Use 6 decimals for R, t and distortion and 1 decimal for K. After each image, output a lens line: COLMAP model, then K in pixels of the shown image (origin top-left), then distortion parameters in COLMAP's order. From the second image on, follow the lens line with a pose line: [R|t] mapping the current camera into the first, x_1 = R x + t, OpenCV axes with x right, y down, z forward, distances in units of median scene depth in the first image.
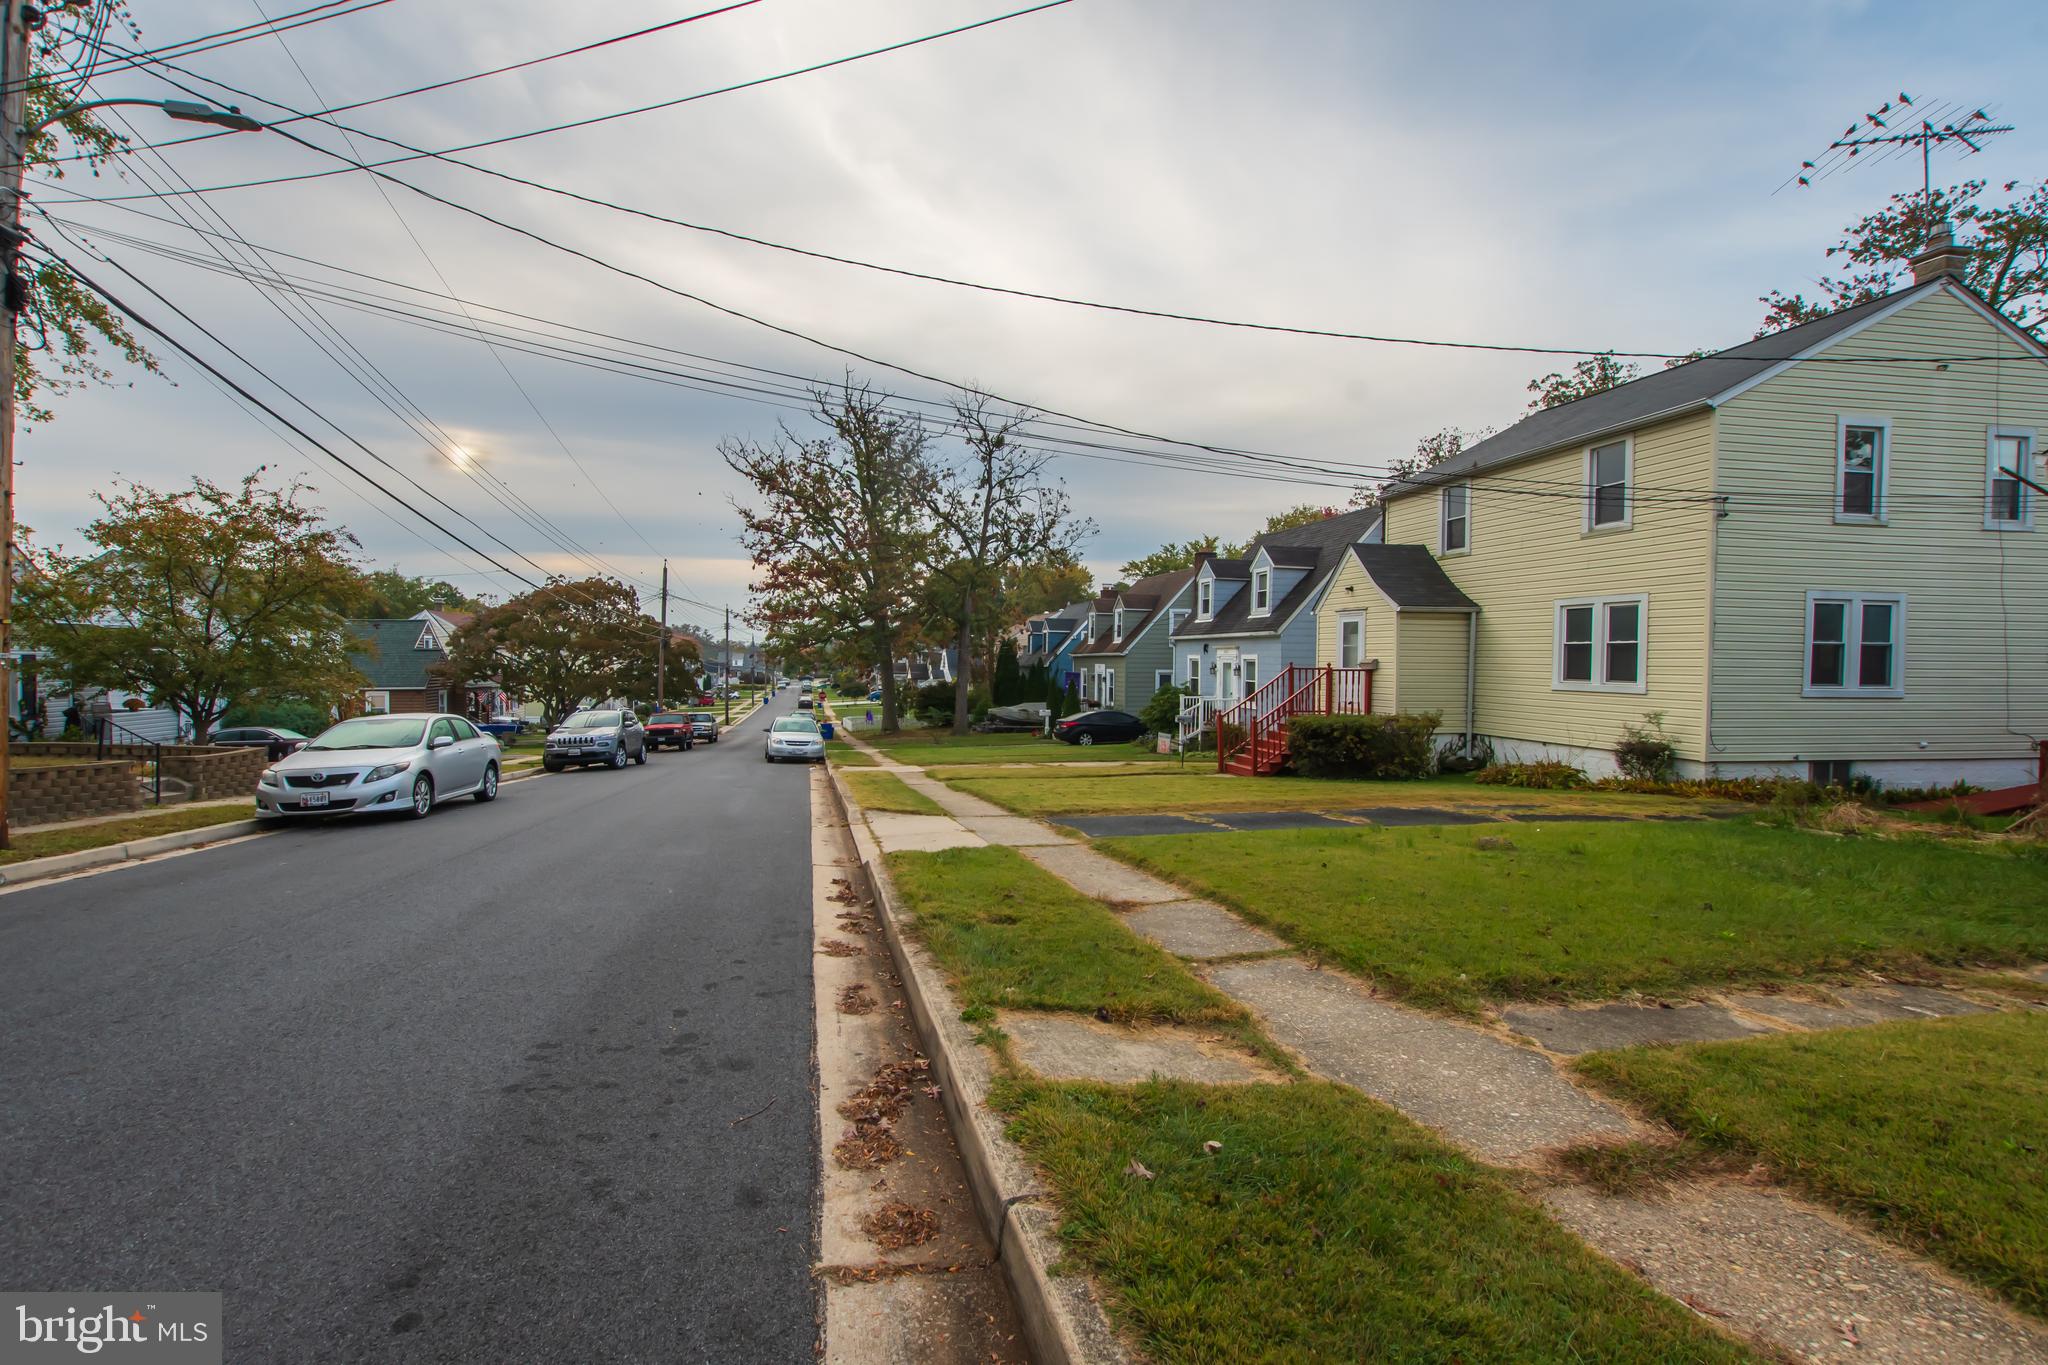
lens RADIAL K [[895.9, 0, 1023.3], [0, 895.9, 697.1], [0, 0, 1]] dist [0.003818, 0.000207]
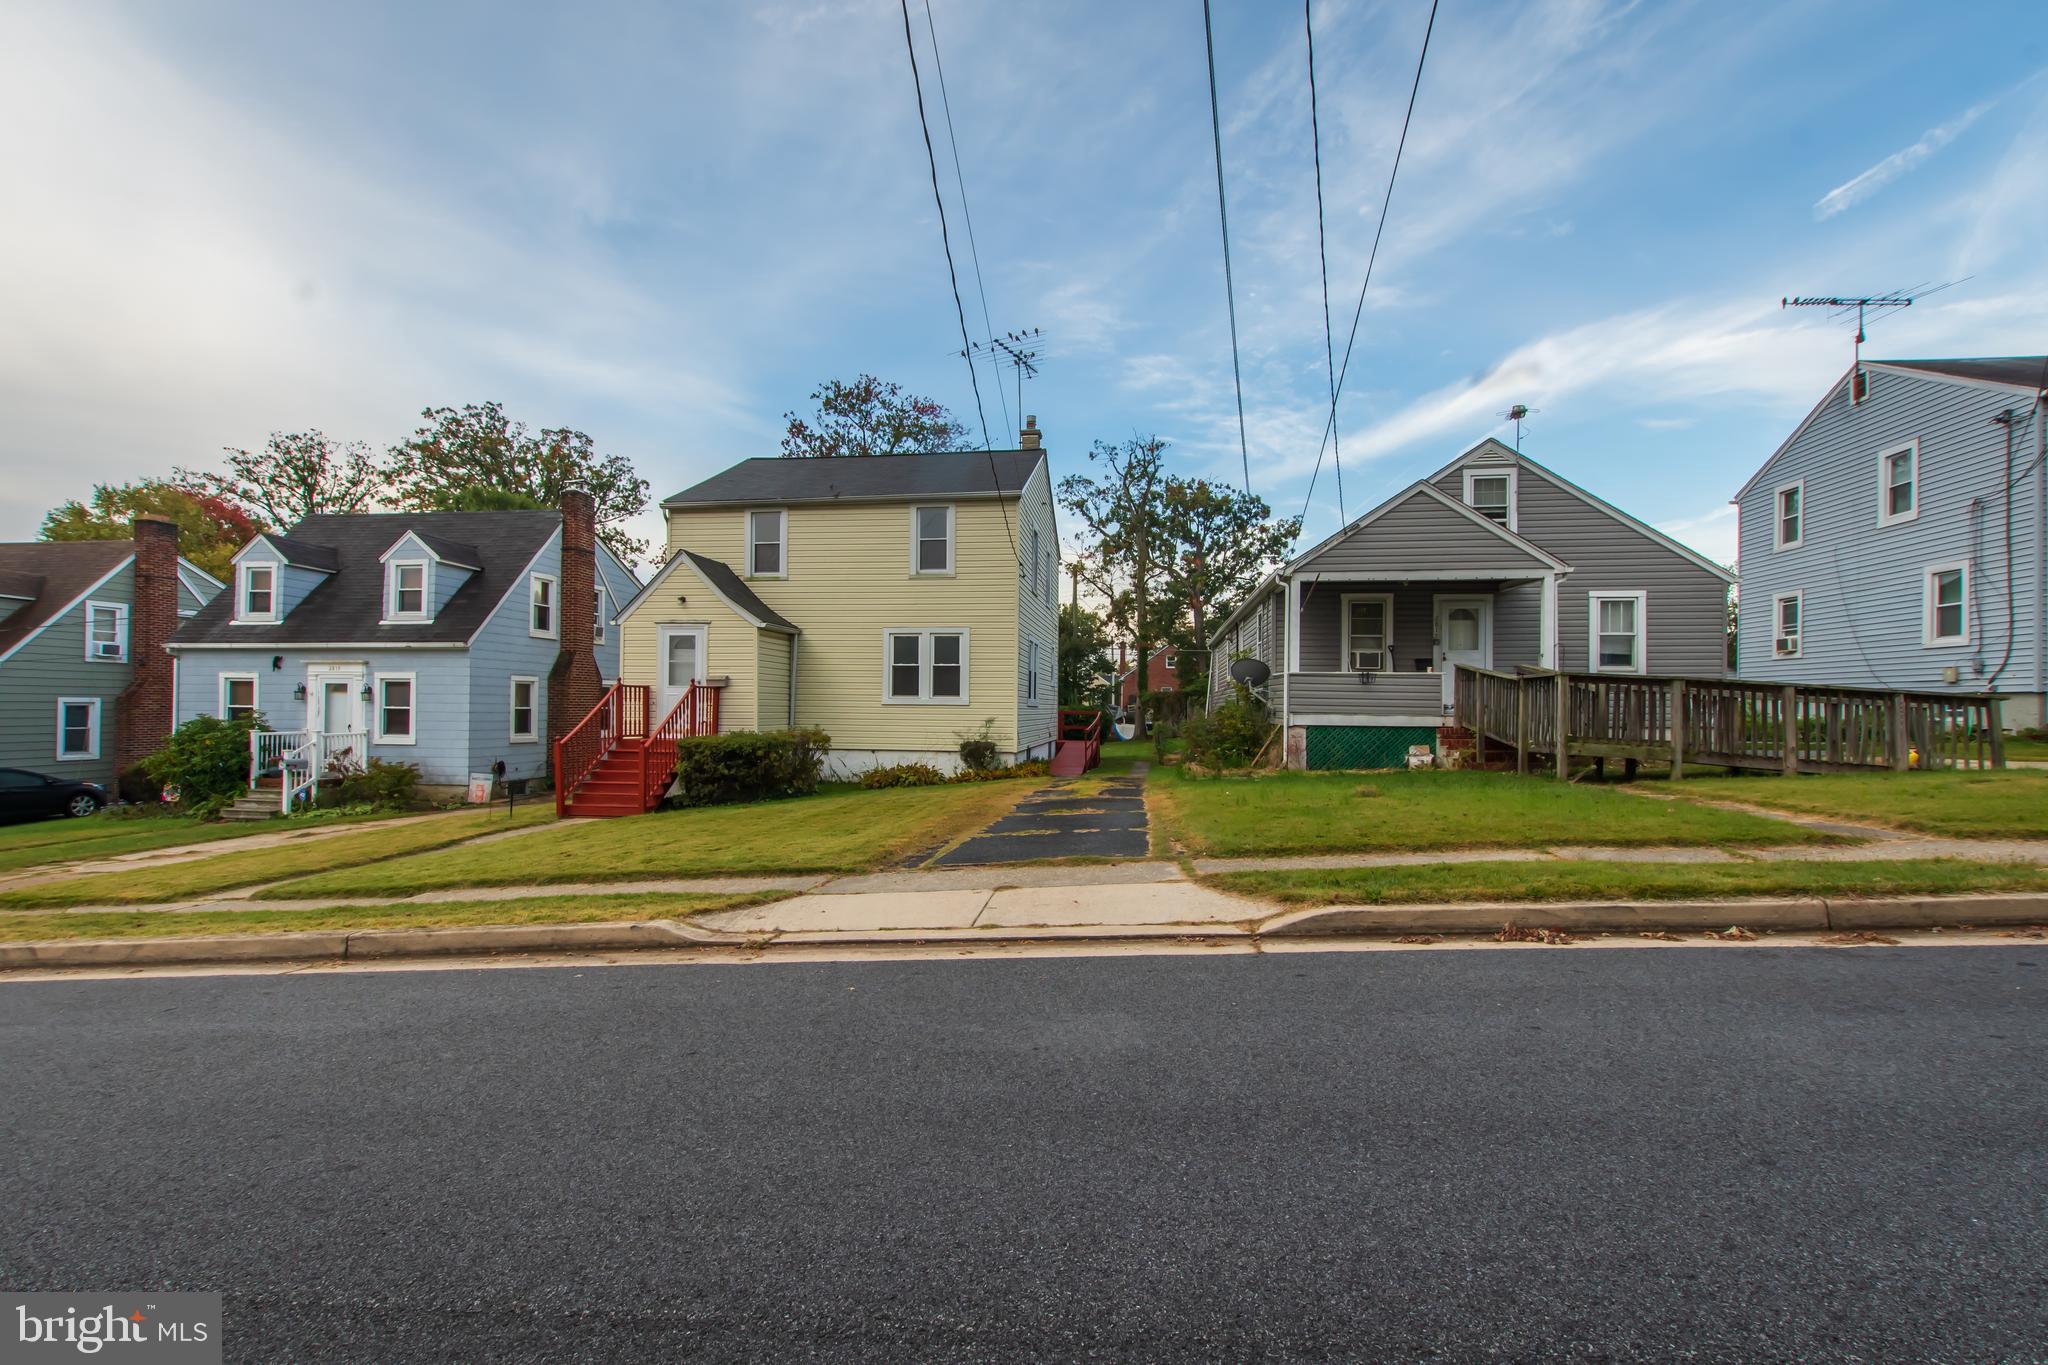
lens RADIAL K [[882.5, 0, 980.2], [0, 882.5, 685.8], [0, 0, 1]] dist [0.011221, 0.000153]
pose [[0.375441, 0.019149, 0.926649, -0.370963], [0.035181, 0.998772, -0.034893, 0.010271], [-0.926178, 0.045701, 0.374306, 0.397801]]
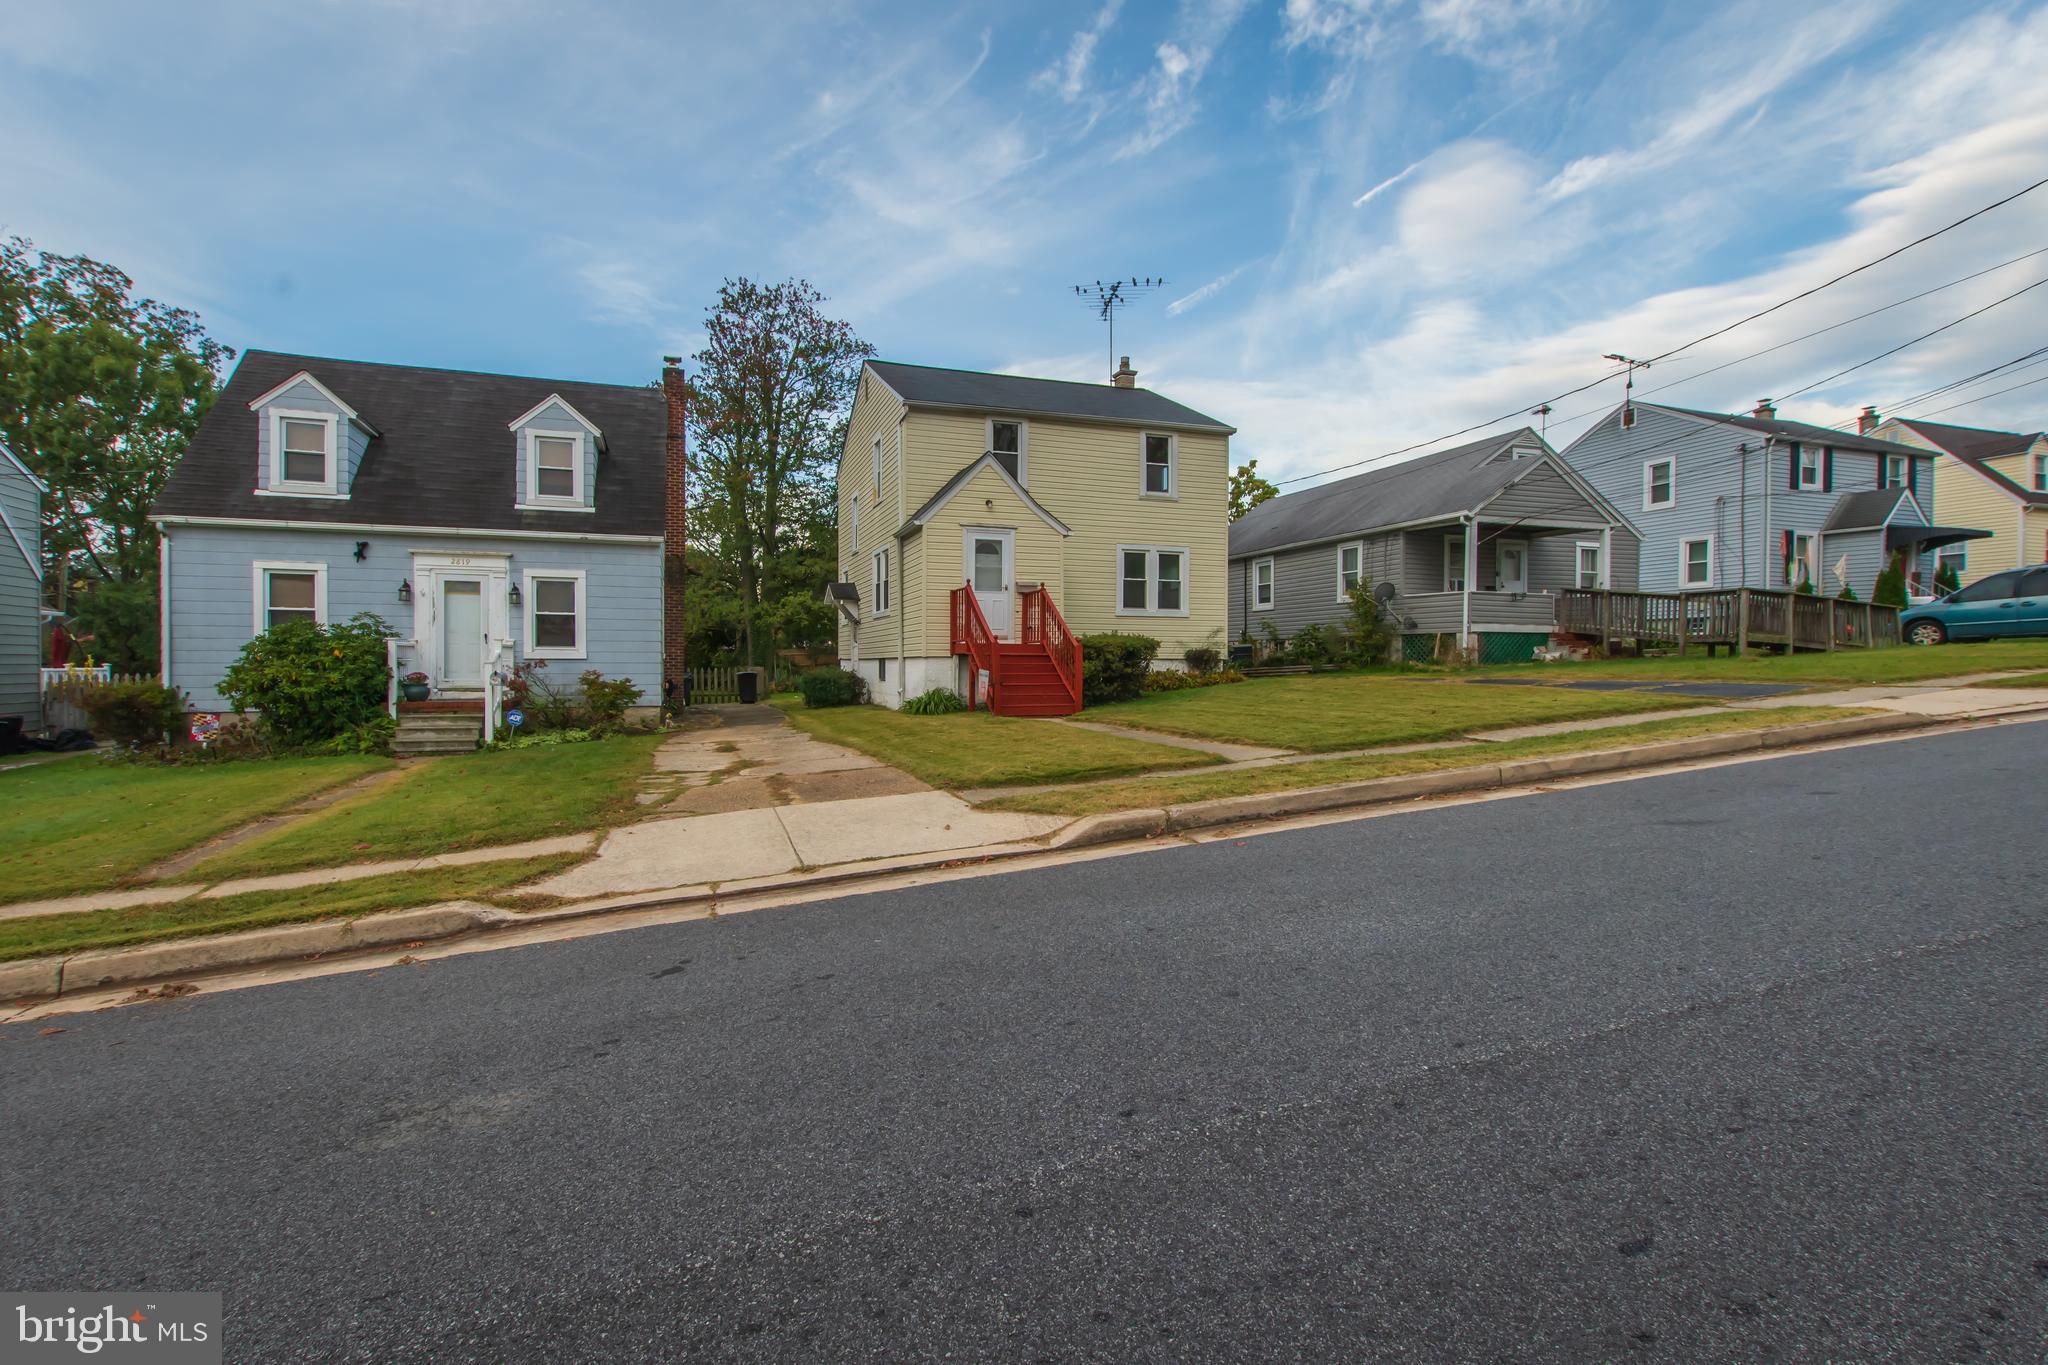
lens RADIAL K [[910.4, 0, 973.6], [0, 910.4, 659.5], [0, 0, 1]] dist [0.012417, 0.000244]
pose [[-0.077184, -0.008327, 0.996982, -0.566926], [0.039993, 0.999134, 0.011441, 0.025629], [-0.996214, 0.040755, -0.076784, 1.135146]]
